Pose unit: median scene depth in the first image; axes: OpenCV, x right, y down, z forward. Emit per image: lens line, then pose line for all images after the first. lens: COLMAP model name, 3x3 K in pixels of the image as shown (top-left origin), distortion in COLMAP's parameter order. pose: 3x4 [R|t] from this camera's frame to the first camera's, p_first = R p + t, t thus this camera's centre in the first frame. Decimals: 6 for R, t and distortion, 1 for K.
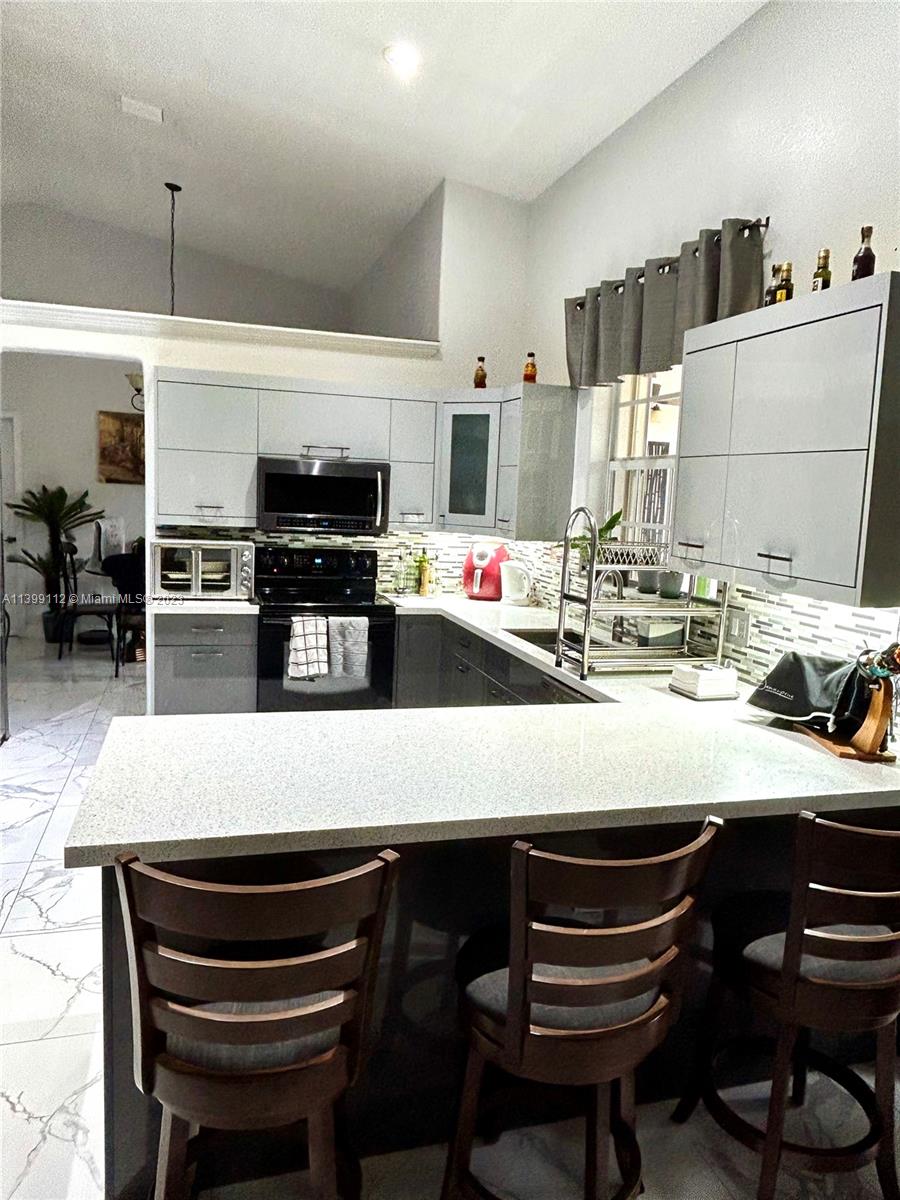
lens RADIAL K [[833.9, 0, 450.0], [0, 833.9, 600.0], [0, 0, 1]] dist [0.029041, -0.046372]
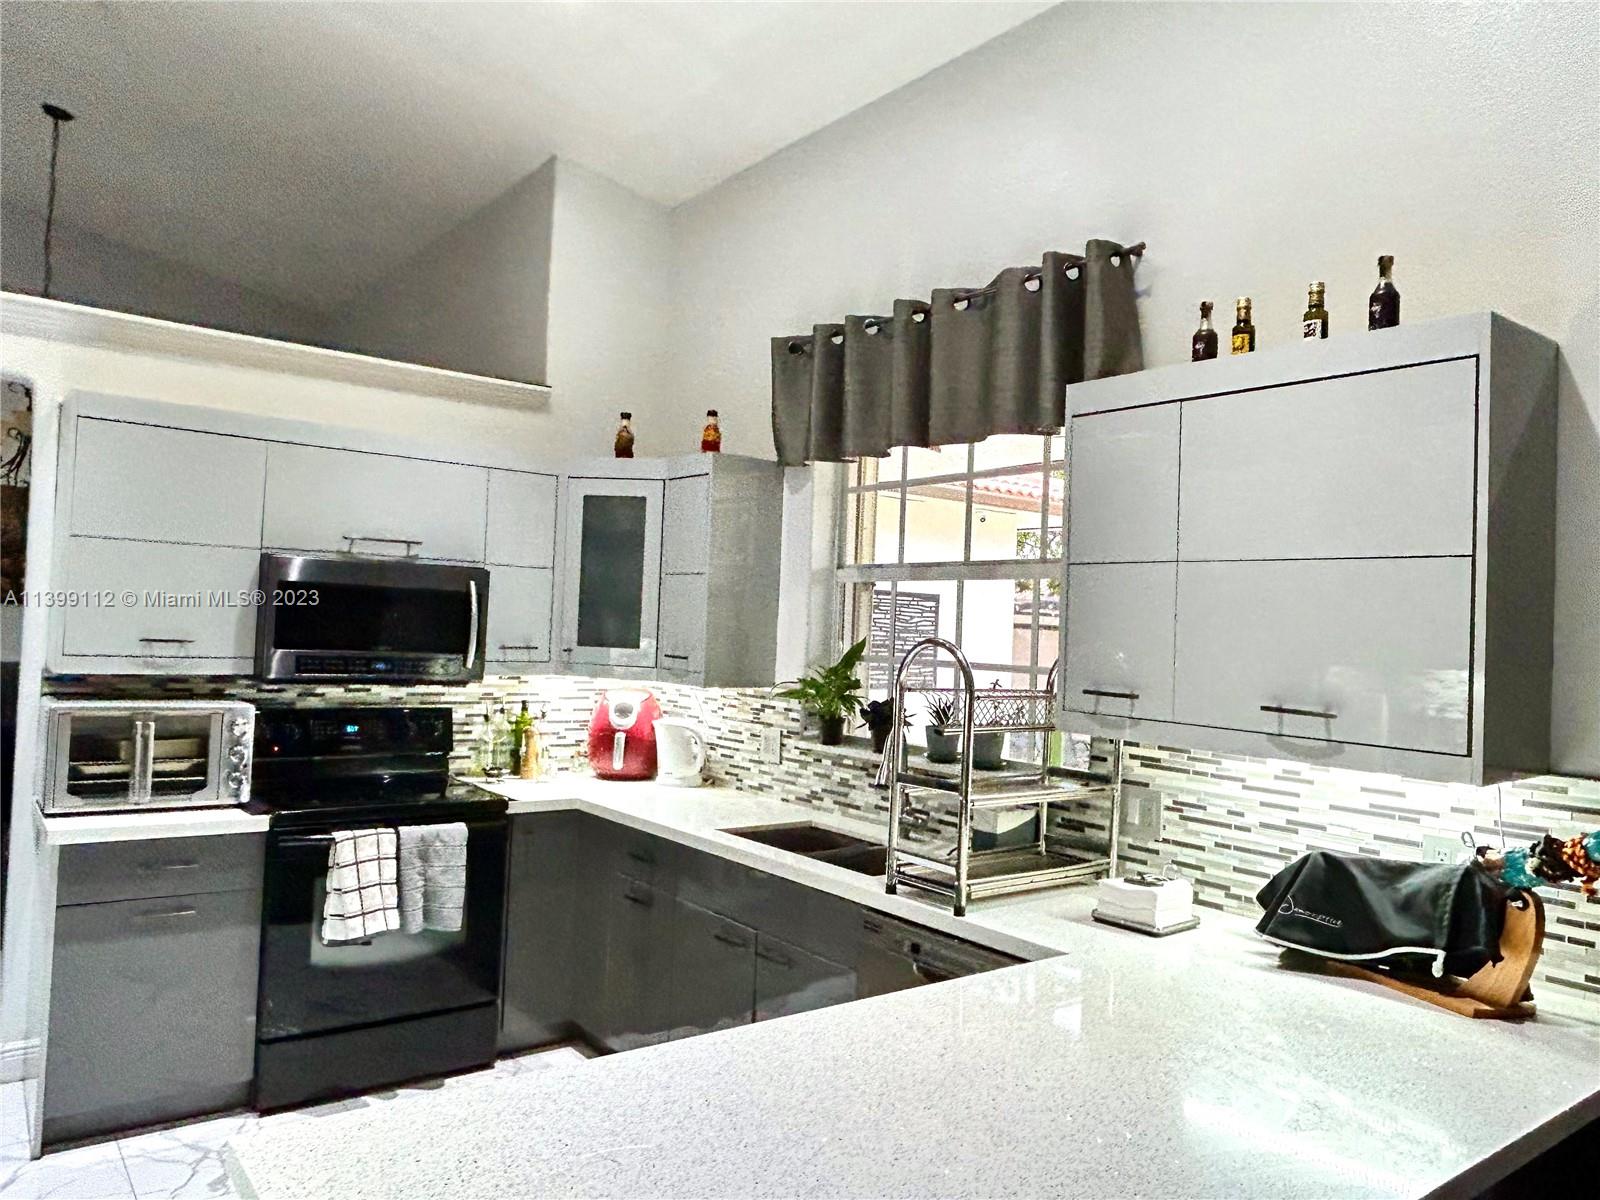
lens RADIAL K [[1111.8, 0, 800.0], [0, 1111.8, 600.0], [0, 0, 1]] dist [0.029041, -0.046372]
pose [[0.932939, 0.004112, 0.360011, -0.165913], [0.045747, 0.990476, -0.129862, -0.022691], [-0.357117, 0.137623, 0.923866, 0.162874]]
